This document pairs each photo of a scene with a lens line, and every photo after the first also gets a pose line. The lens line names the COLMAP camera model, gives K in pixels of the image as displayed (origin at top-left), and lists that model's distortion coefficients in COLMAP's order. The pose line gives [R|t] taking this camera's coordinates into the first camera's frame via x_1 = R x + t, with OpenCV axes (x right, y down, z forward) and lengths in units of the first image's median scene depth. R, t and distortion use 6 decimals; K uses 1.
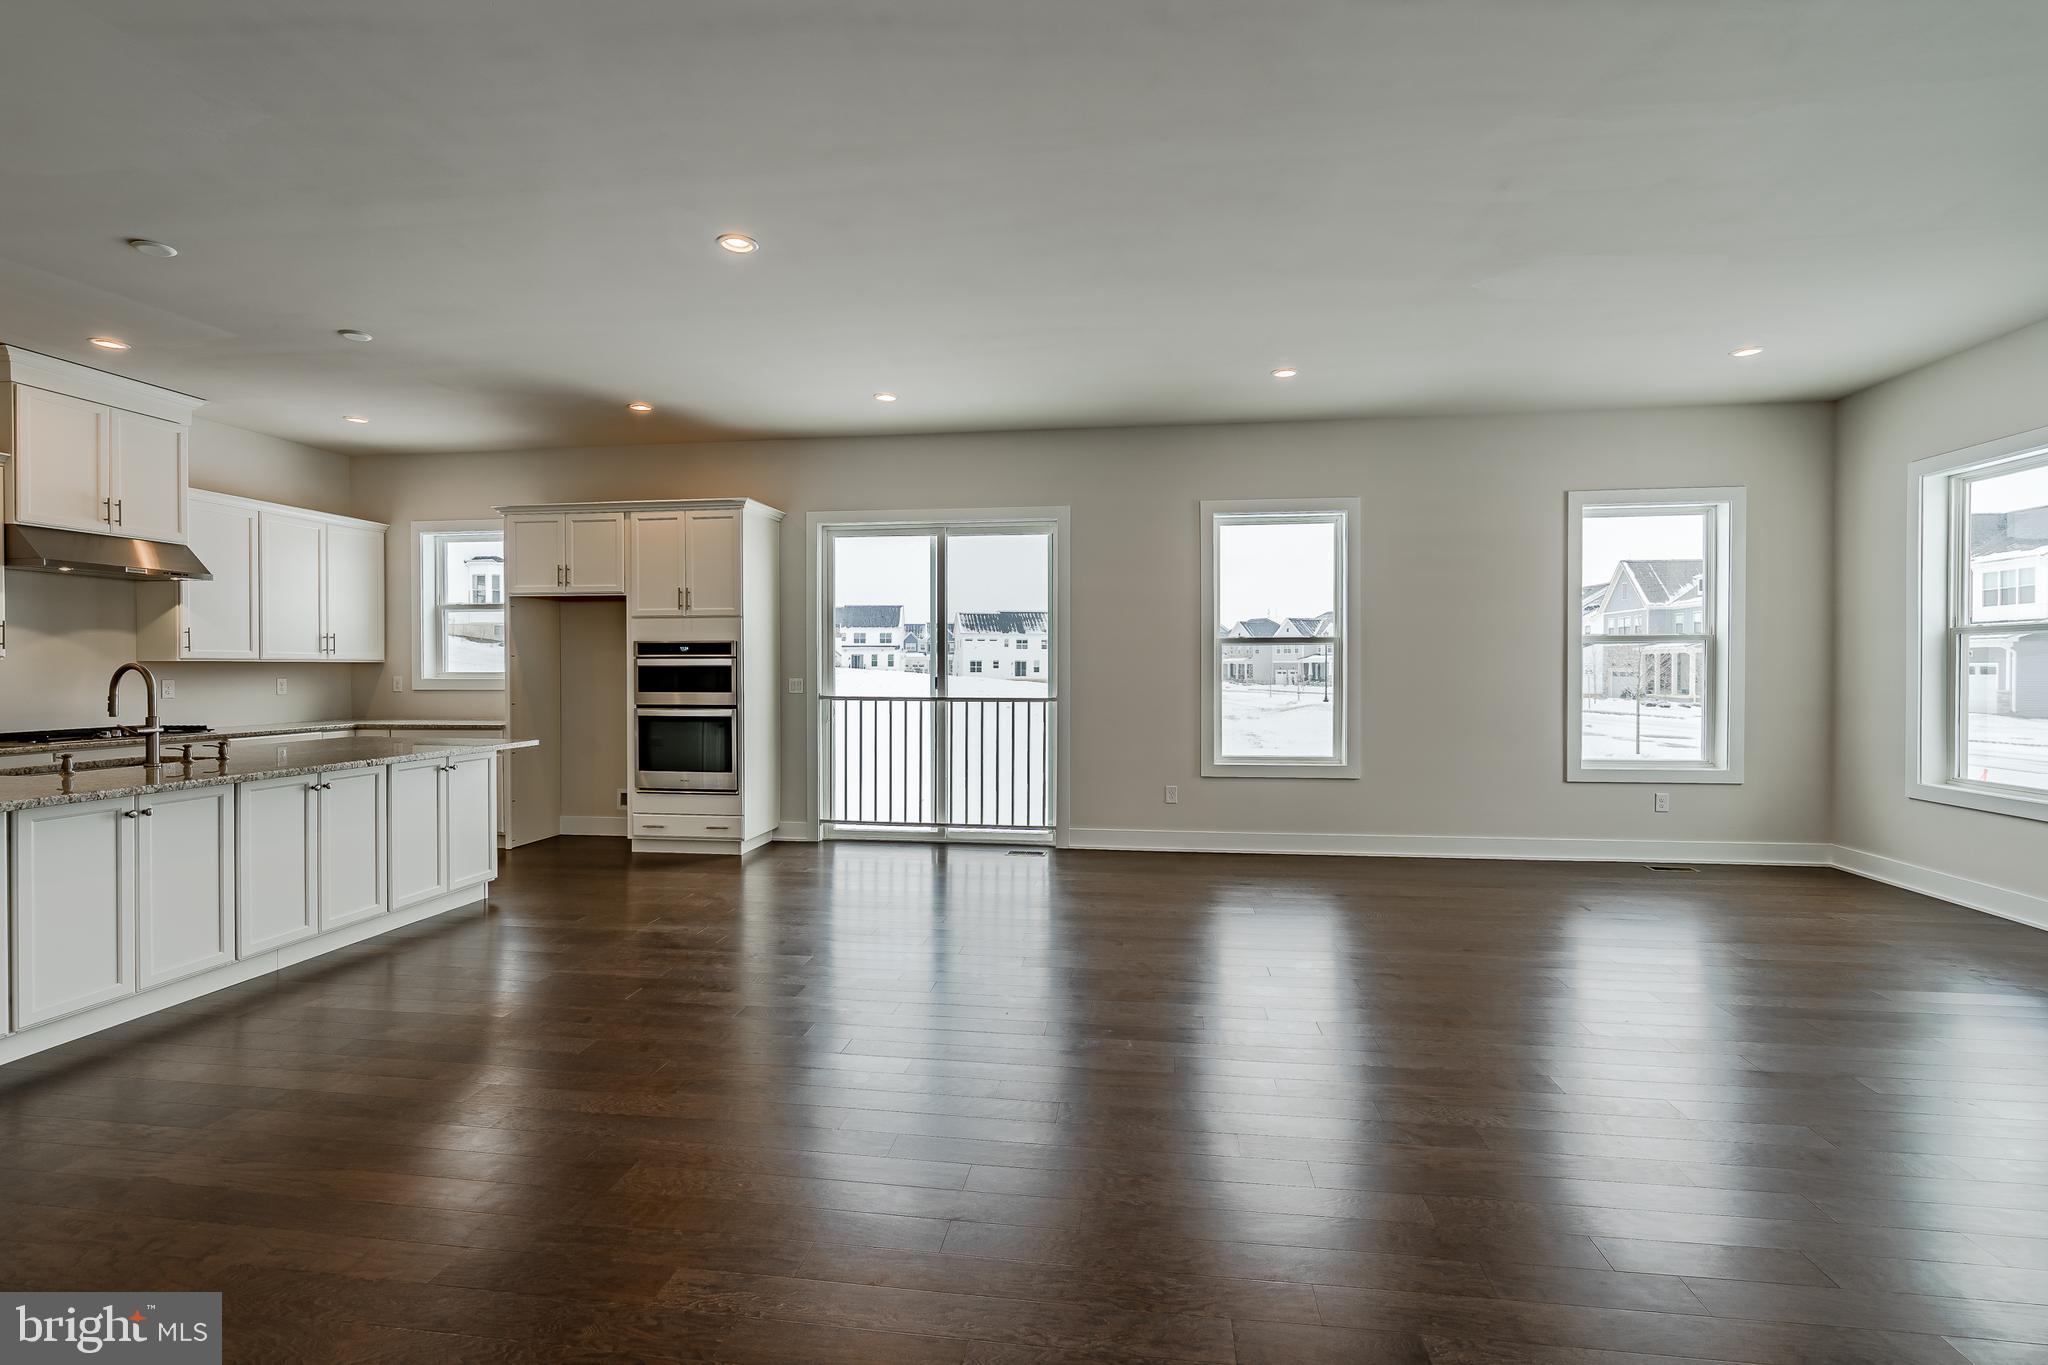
lens RADIAL K [[915.6, 0, 1022.1], [0, 915.6, 674.6], [0, 0, 1]] dist [-0.004145, -0.000458]
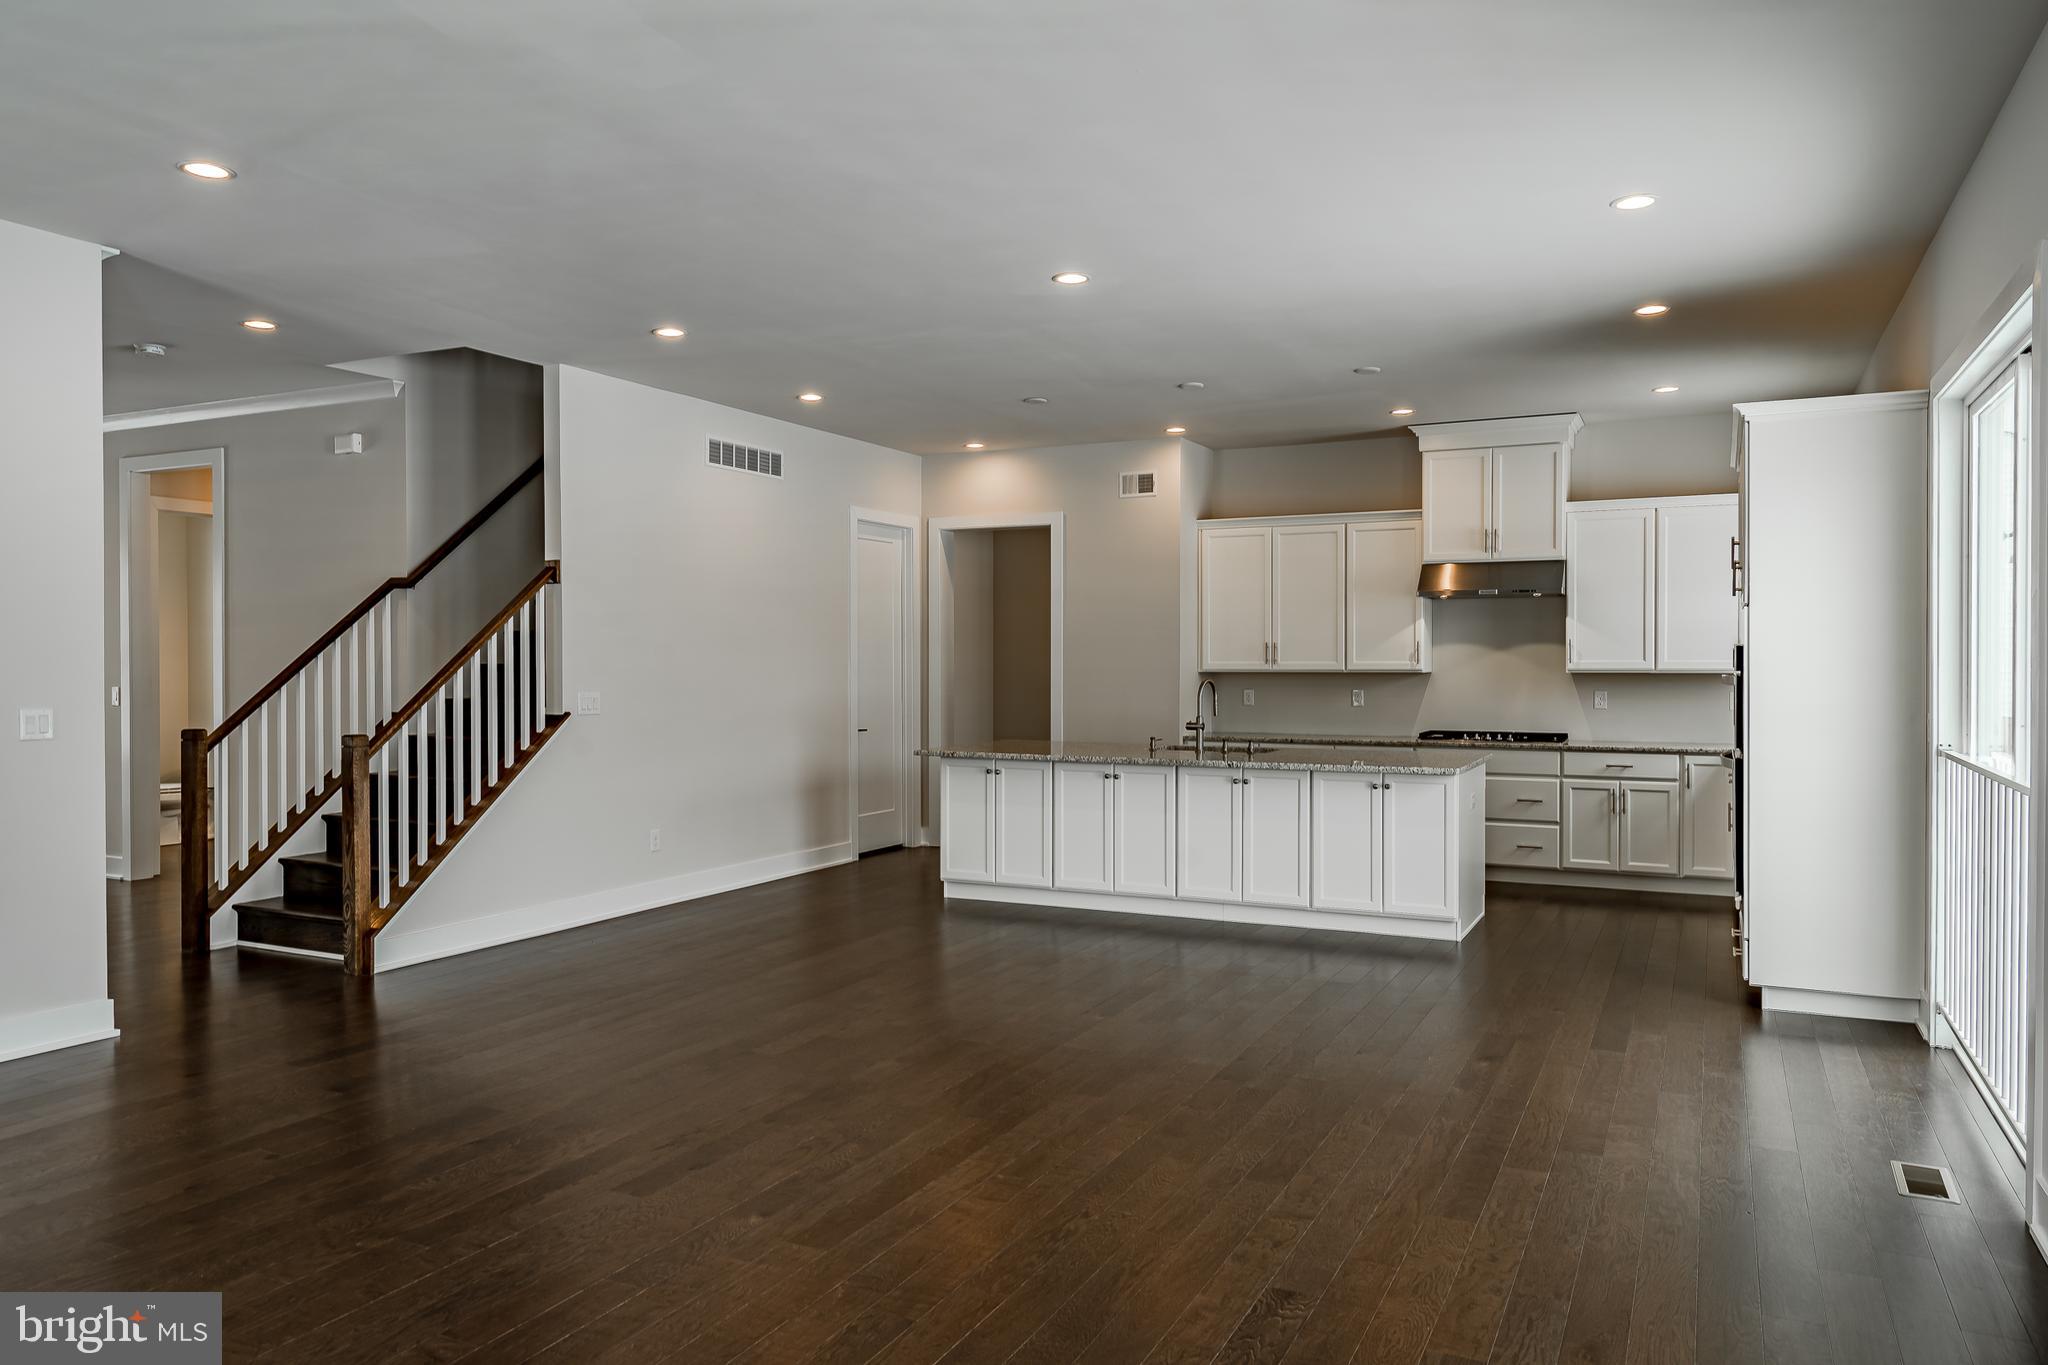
lens RADIAL K [[1381.5, 0, 1027.4], [0, 1381.5, 673.9], [0, 0, 1]] dist [0.003253, 0.001100]
pose [[-0.312256, 0.008141, -0.949963, 0.685559], [-0.005106, 0.999934, 0.010248, -0.023789], [0.949984, 0.008051, -0.312193, 0.835091]]
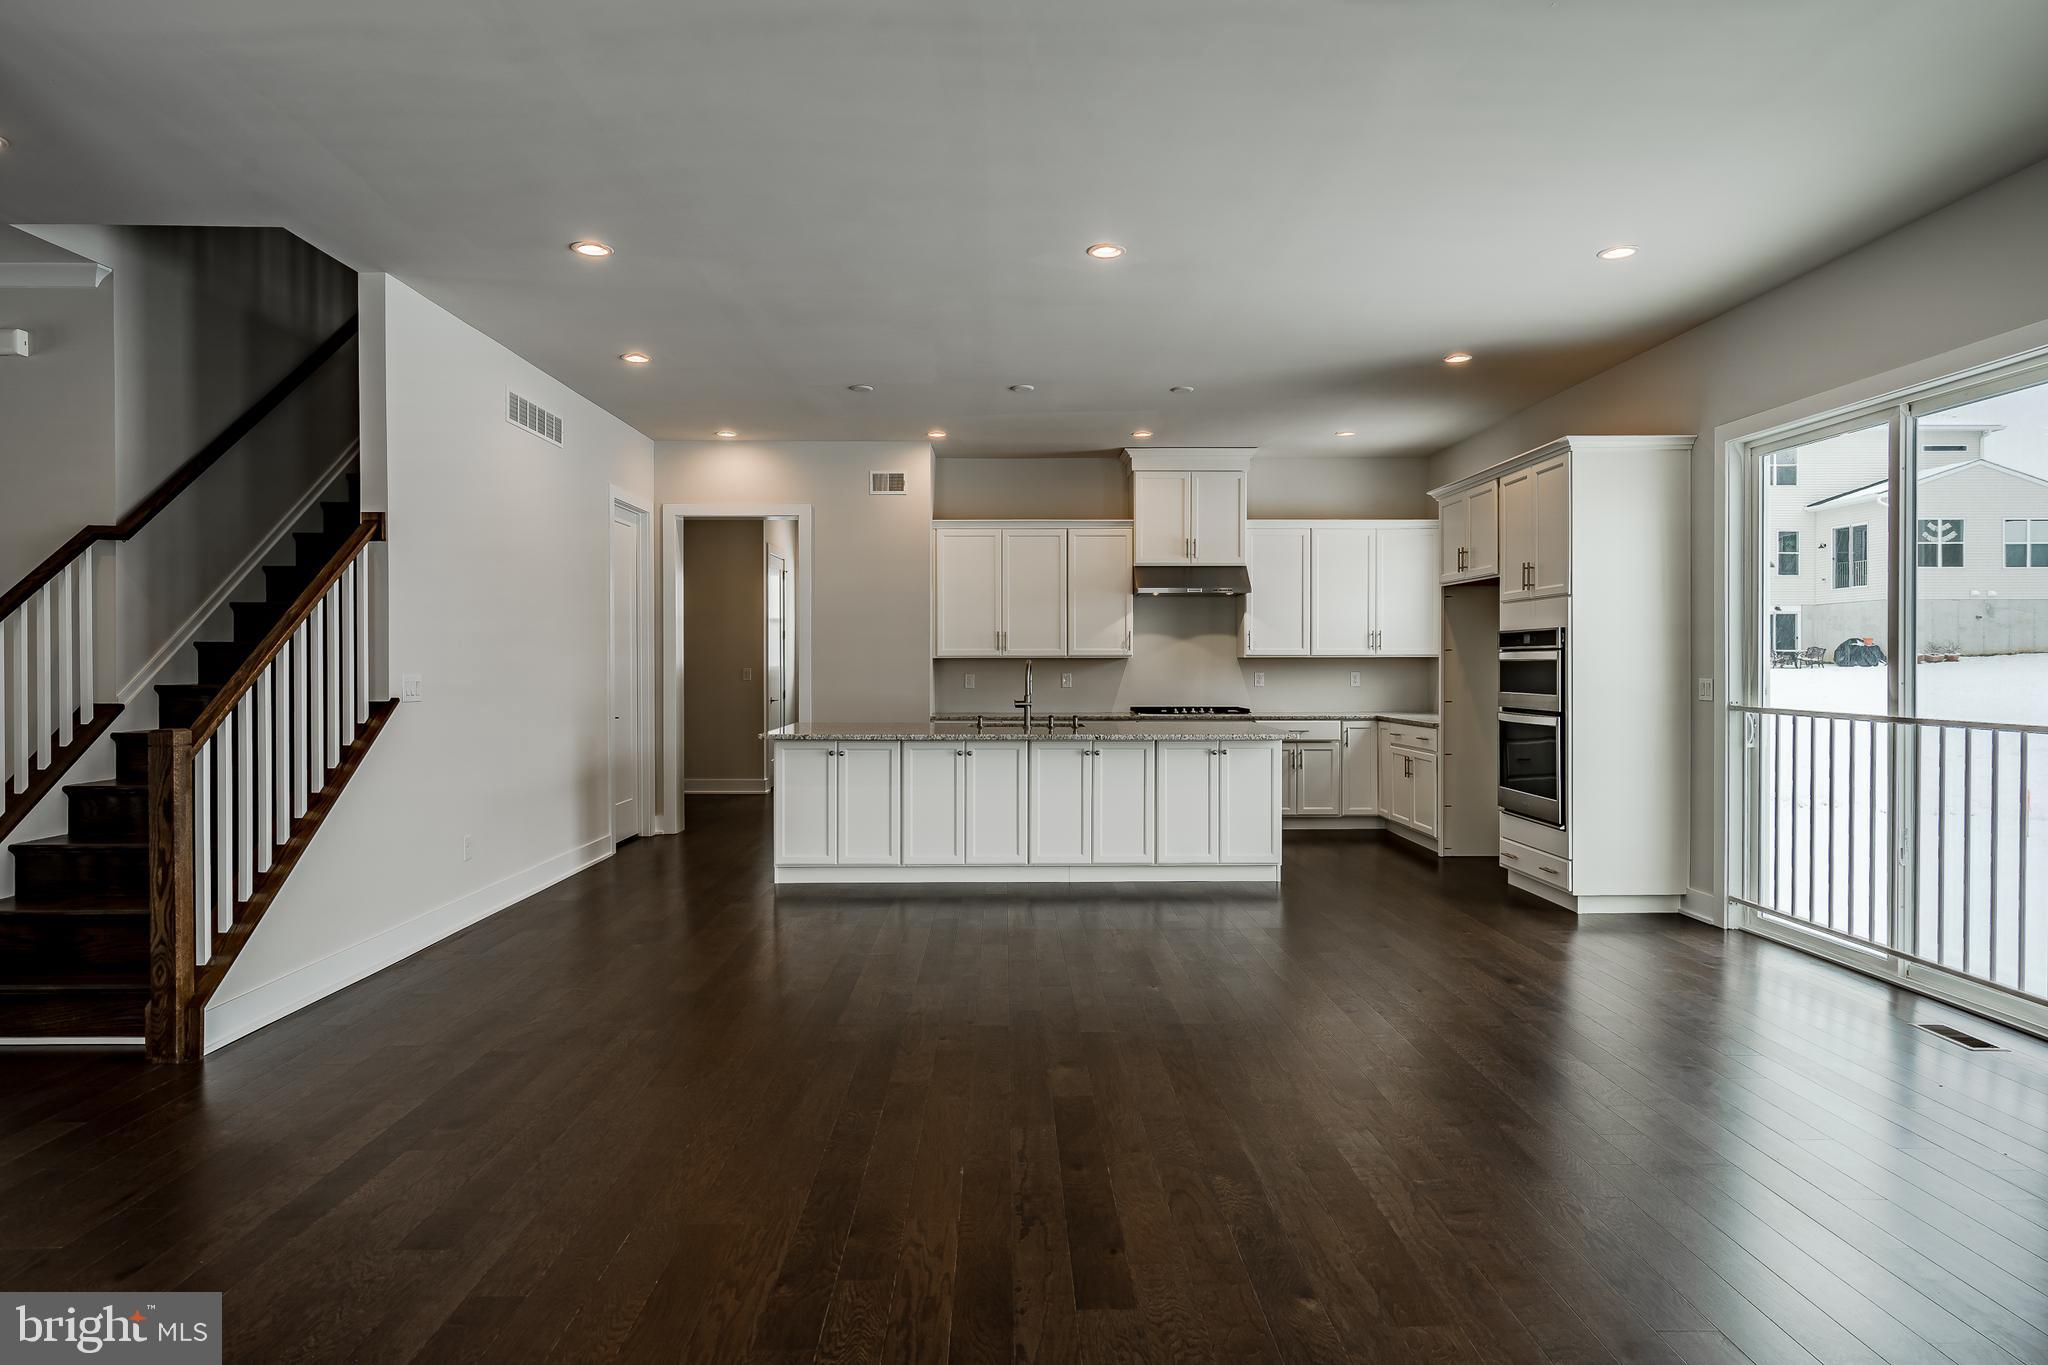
lens RADIAL K [[1131.0, 0, 1016.8], [0, 1131.0, 667.5], [0, 0, 1]] dist [0.004543, 0.000640]
pose [[0.150362, 0.004809, -0.988619, 0.540567], [-0.005828, 0.999975, 0.003978, -0.004721], [0.988614, 0.005164, 0.150386, 0.411358]]
